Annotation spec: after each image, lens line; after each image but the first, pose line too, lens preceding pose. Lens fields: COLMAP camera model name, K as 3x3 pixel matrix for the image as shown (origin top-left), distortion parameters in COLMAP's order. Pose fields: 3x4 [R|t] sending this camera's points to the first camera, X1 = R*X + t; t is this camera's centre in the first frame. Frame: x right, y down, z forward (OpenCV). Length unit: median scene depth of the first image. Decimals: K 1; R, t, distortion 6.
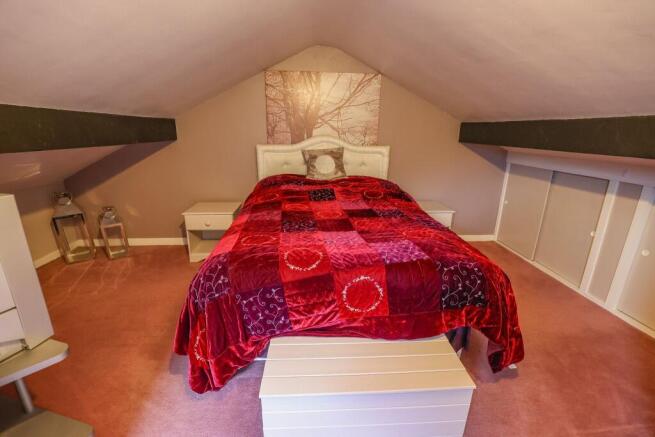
lens RADIAL K [[302.9, 0, 325.9], [0, 302.9, 219.9], [0, 0, 1]] dist [-0.018593, 0.000043]
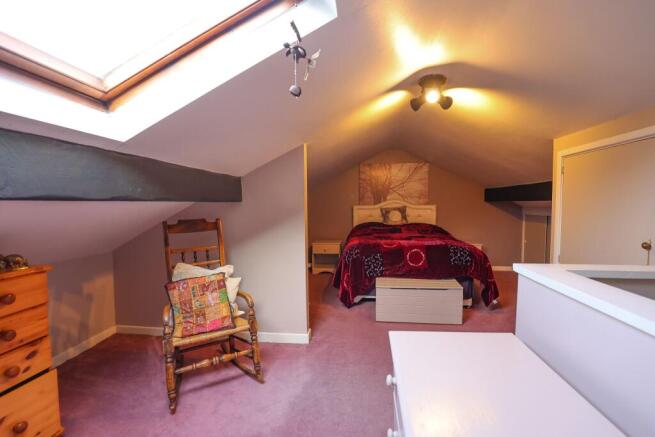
lens RADIAL K [[302.9, 0, 328.4], [0, 302.9, 218.0], [0, 0, 1]] dist [-0.018593, 0.000043]
pose [[0.980320, -0.013189, -0.196972, -0.033572], [-0.033787, 0.971835, -0.233229, 0.219240], [0.194500, 0.235294, 0.952264, -0.620621]]
